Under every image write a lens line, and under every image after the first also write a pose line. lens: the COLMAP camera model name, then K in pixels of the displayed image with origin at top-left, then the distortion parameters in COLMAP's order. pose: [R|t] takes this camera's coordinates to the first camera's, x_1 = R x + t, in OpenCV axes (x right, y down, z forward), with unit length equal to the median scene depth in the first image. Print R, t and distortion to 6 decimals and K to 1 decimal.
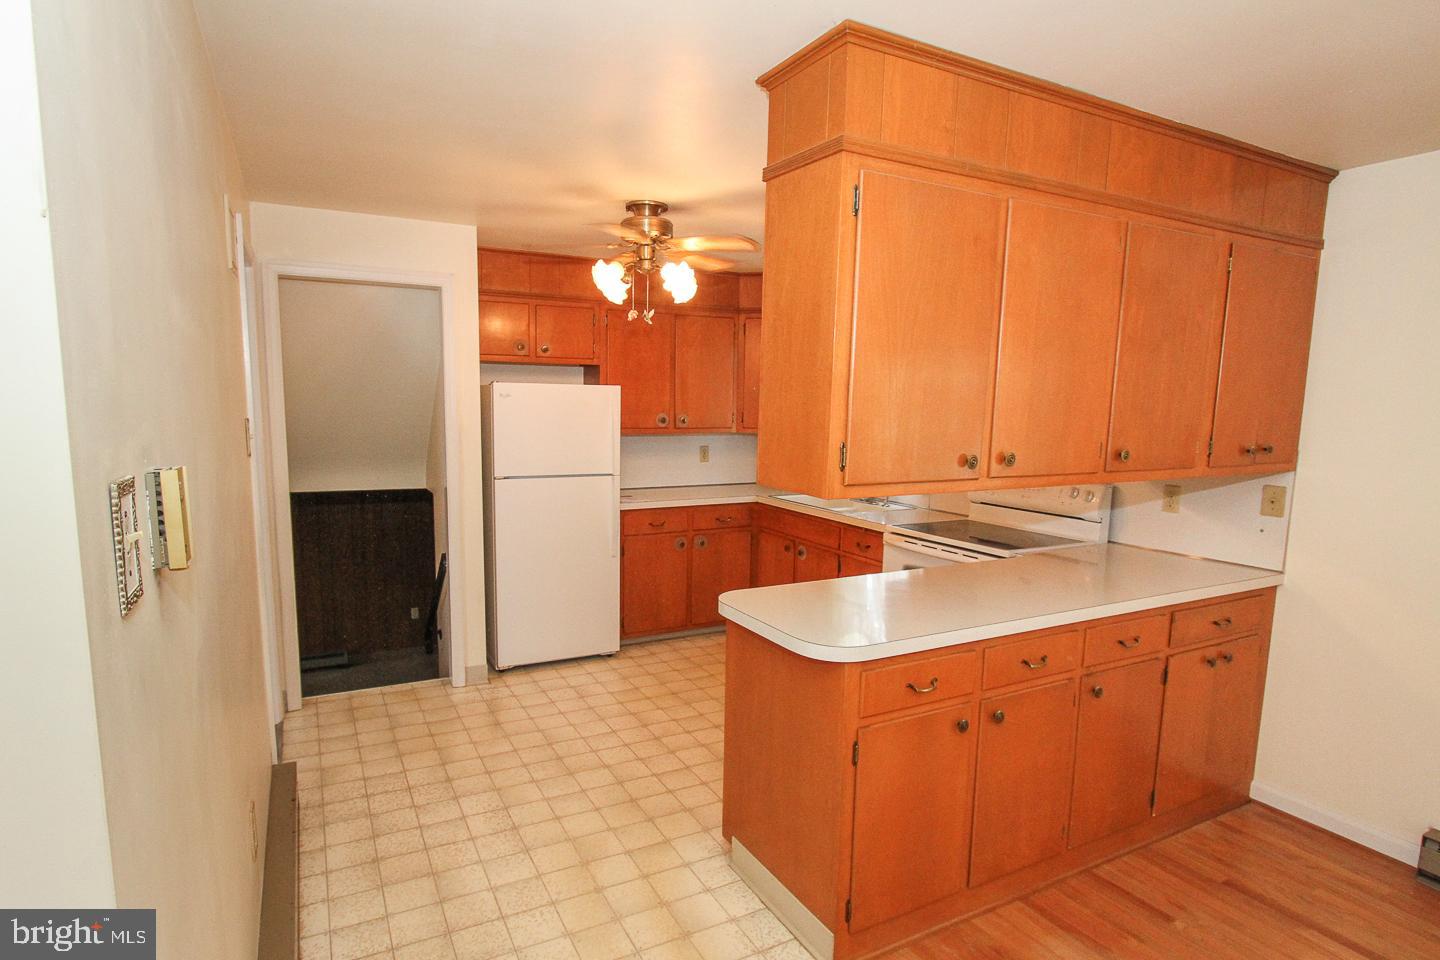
lens RADIAL K [[785.0, 0, 685.5], [0, 785.0, 486.2], [0, 0, 1]] dist [-0.021288, 0.000609]
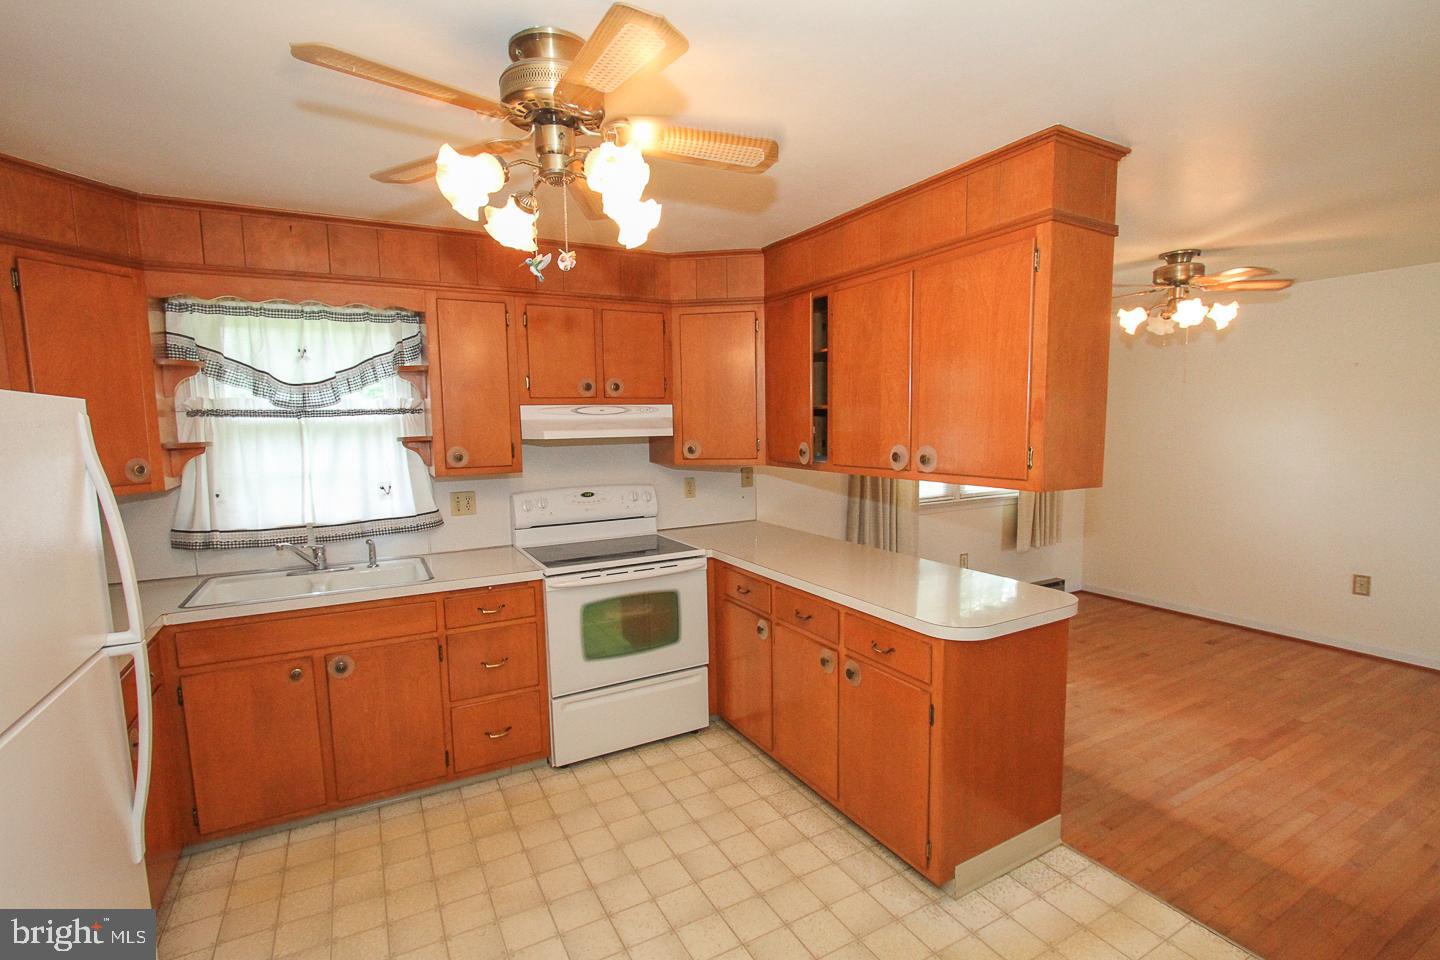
lens RADIAL K [[664.0, 0, 717.0], [0, 664.0, 488.1], [0, 0, 1]] dist [-0.016782, 0.000621]
pose [[-0.036752, -0.112917, 0.992924, -0.442702], [0.129917, 0.984624, 0.116782, -0.093965], [-0.990844, 0.133289, -0.021517, 0.822362]]
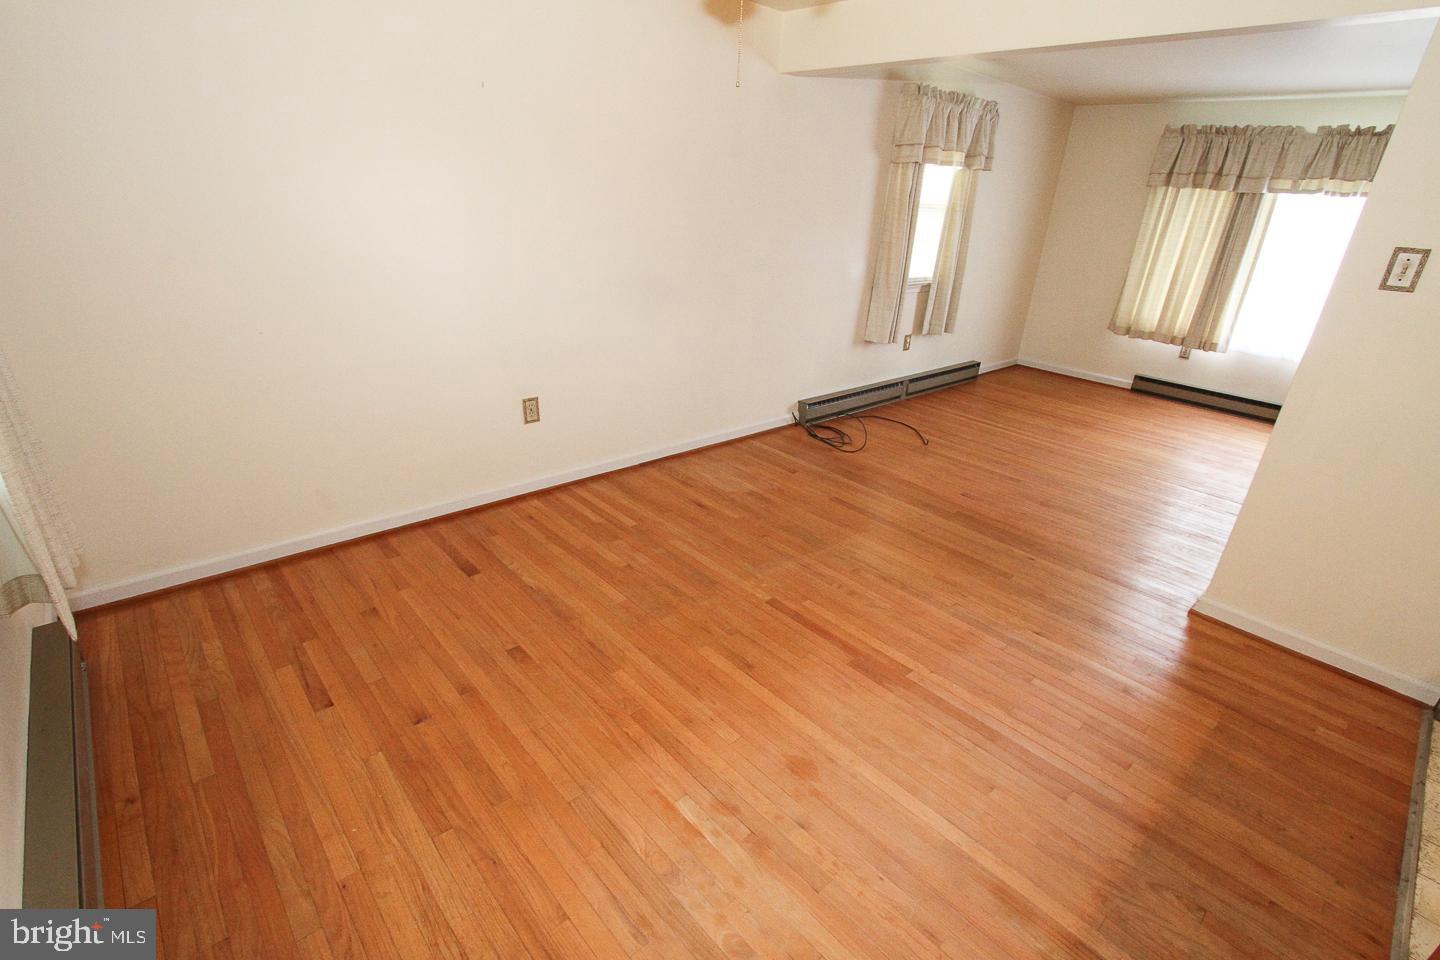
lens RADIAL K [[668.5, 0, 725.8], [0, 668.5, 494.4], [0, 0, 1]] dist [-0.024375, -0.000149]
pose [[-0.959507, 0.057009, -0.275855, 0.535261], [-0.096875, 0.852785, 0.513199, -0.047290], [0.264502, 0.519142, -0.812730, 0.598571]]
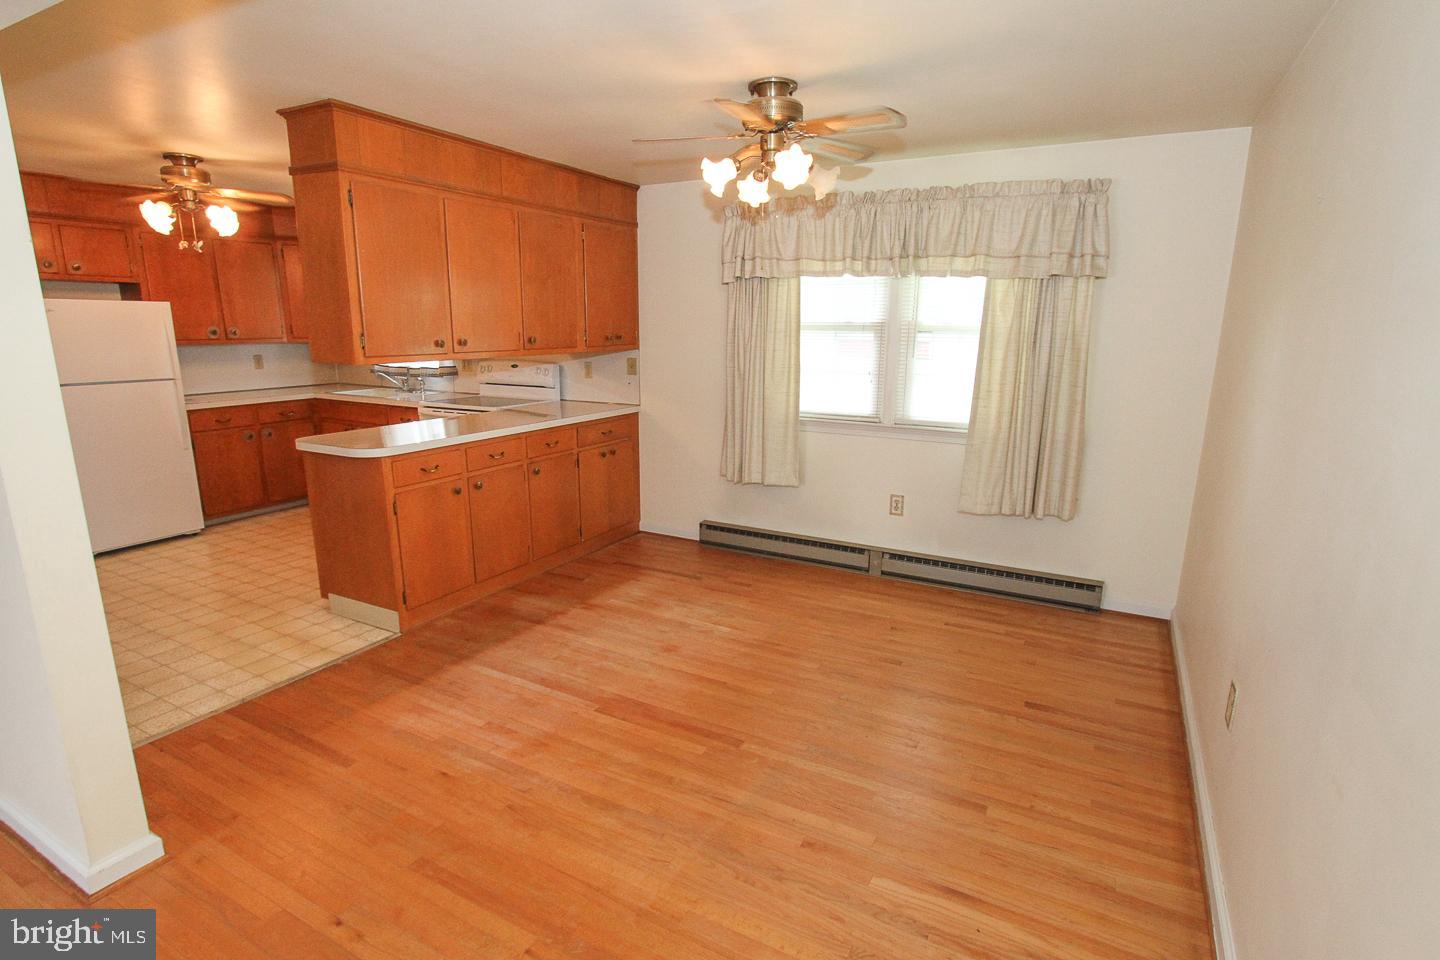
lens RADIAL K [[718.8, 0, 722.3], [0, 718.8, 489.1], [0, 0, 1]] dist [-0.014988, 0.001386]
pose [[0.819404, -0.138329, 0.556276, -0.040318], [0.067275, 0.986946, 0.146327, 0.052590], [-0.569256, -0.082478, 0.818013, -0.398109]]
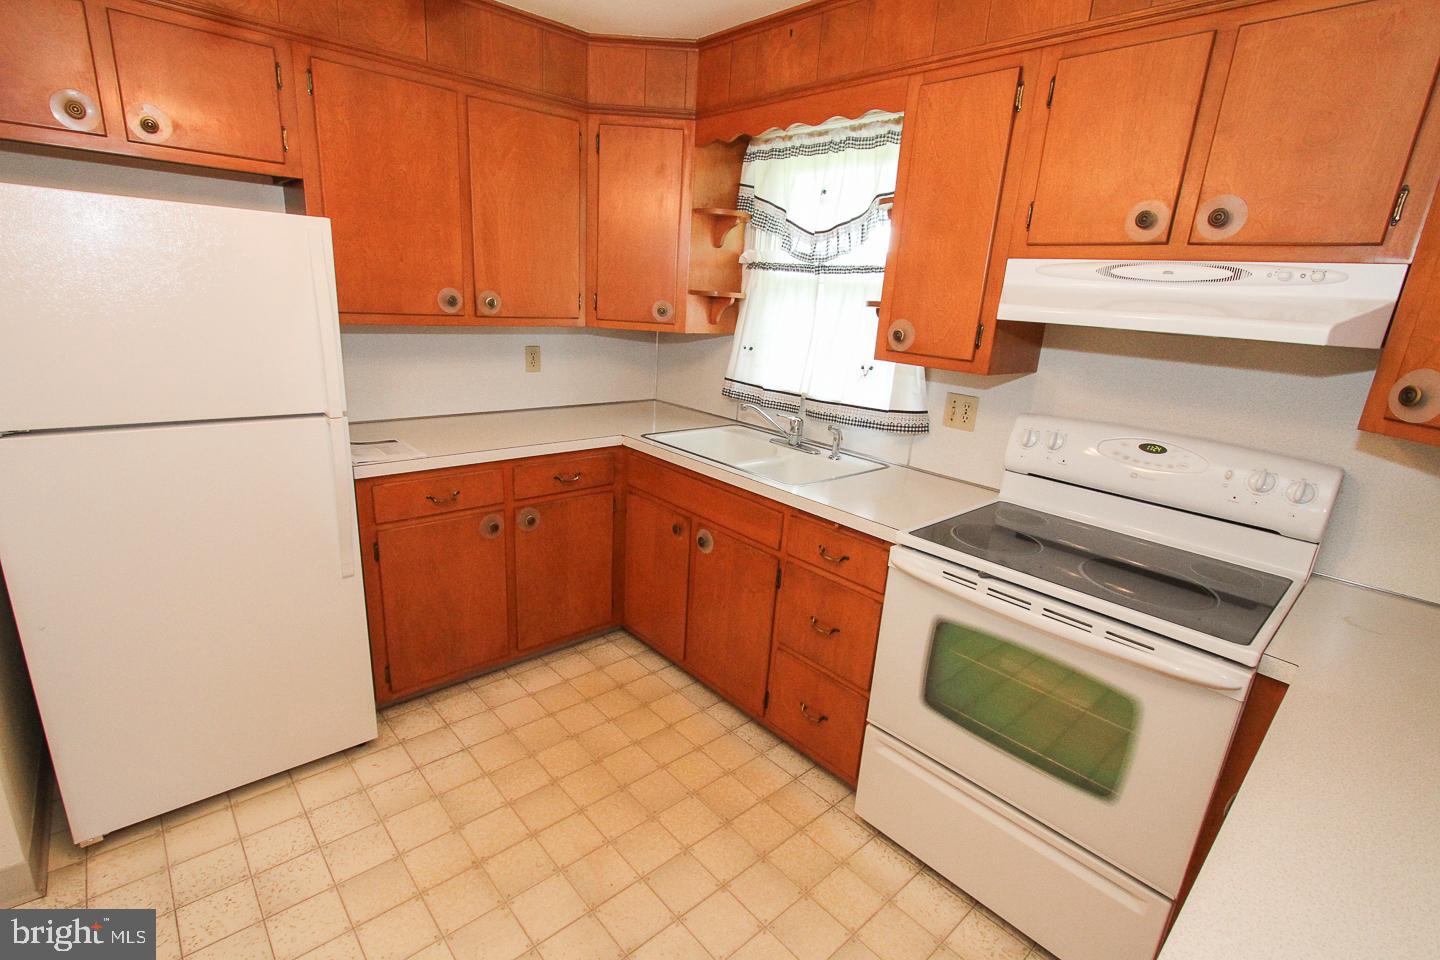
lens RADIAL K [[664.0, 0, 717.0], [0, 664.0, 488.1], [0, 0, 1]] dist [-0.016782, 0.000621]
pose [[0.962357, -0.031780, 0.269923, 0.027418], [-0.018165, 0.983399, 0.180546, -0.054089], [-0.271180, -0.178653, 0.945804, 0.628680]]
